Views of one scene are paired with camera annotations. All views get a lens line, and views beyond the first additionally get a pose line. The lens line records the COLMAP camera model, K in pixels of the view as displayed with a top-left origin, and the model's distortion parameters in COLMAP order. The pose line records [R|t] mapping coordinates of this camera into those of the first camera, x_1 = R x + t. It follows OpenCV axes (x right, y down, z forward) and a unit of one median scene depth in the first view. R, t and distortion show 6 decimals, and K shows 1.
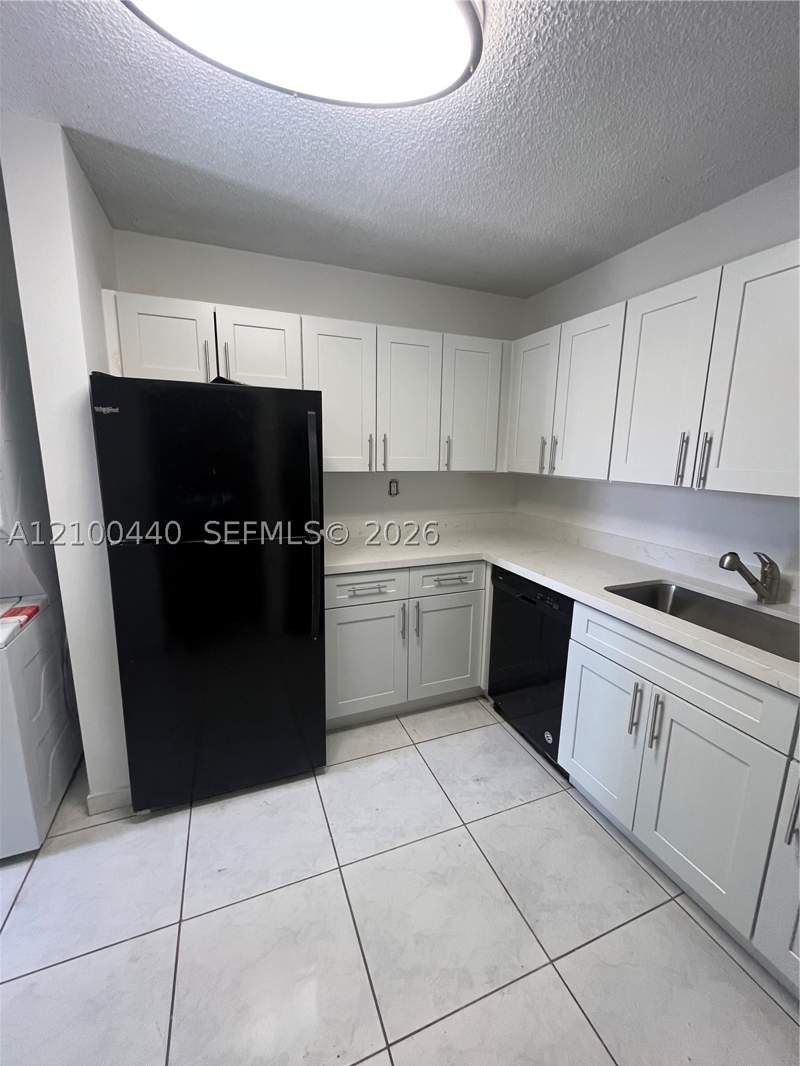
lens RADIAL K [[428.8, 0, 400.0], [0, 428.8, 533.0], [0, 0, 1]] dist [-0.000888, 0.000189]
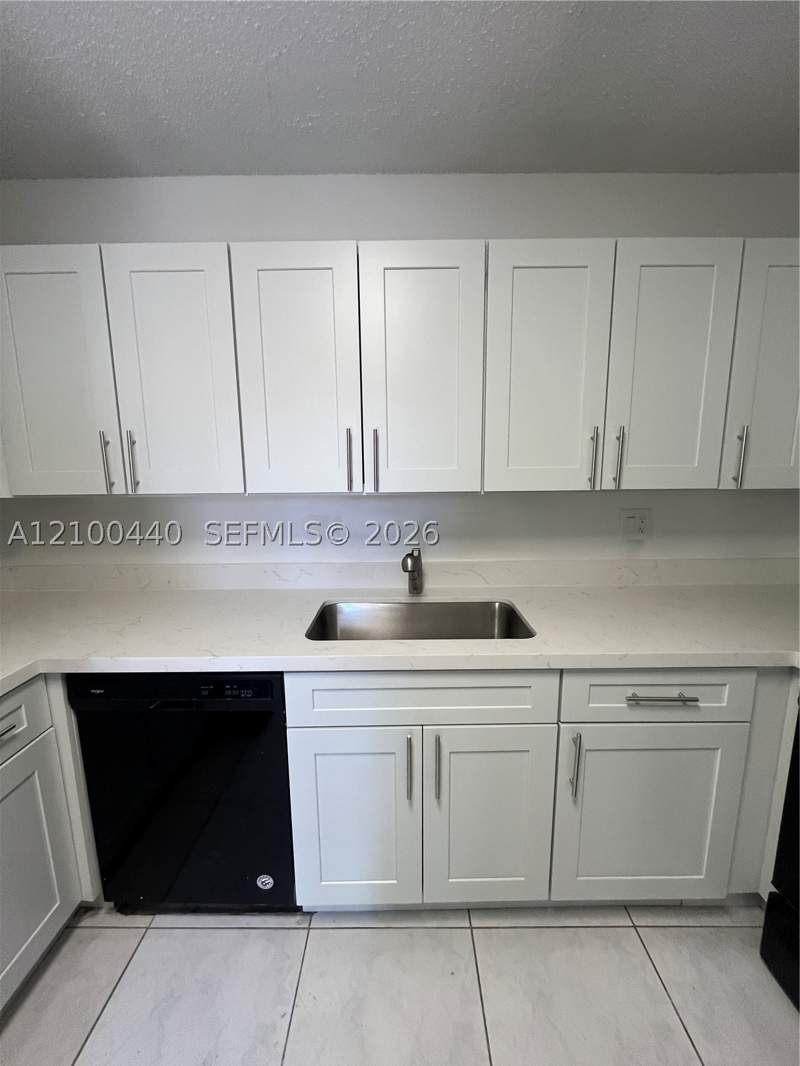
lens RADIAL K [[428.8, 0, 400.0], [0, 428.8, 533.0], [0, 0, 1]] dist [-0.000888, 0.000189]
pose [[0.371619, -0.170584, 0.912579, -0.083352], [0.191268, 0.975955, 0.104542, -0.074837], [-0.908469, 0.135698, 0.395310, 0.431534]]
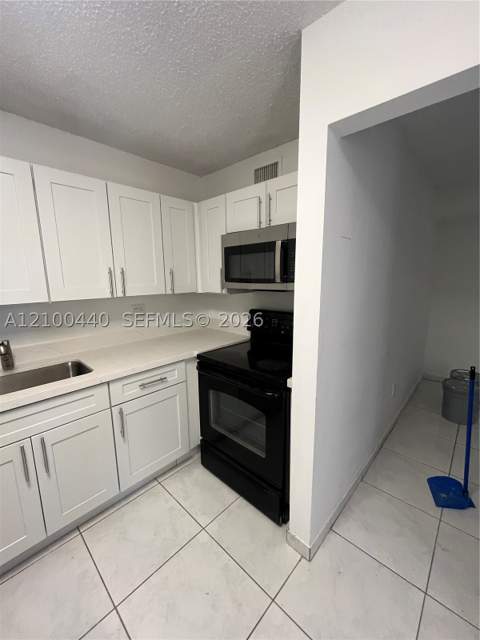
lens RADIAL K [[257.4, 0, 240.0], [0, 257.4, 320.0], [0, 0, 1]] dist [-0.000888, 0.000189]
pose [[-0.431147, -0.165155, 0.887038, -0.284993], [0.172402, 0.949913, 0.260659, -0.090103], [-0.885658, 0.265309, -0.381079, 0.389087]]
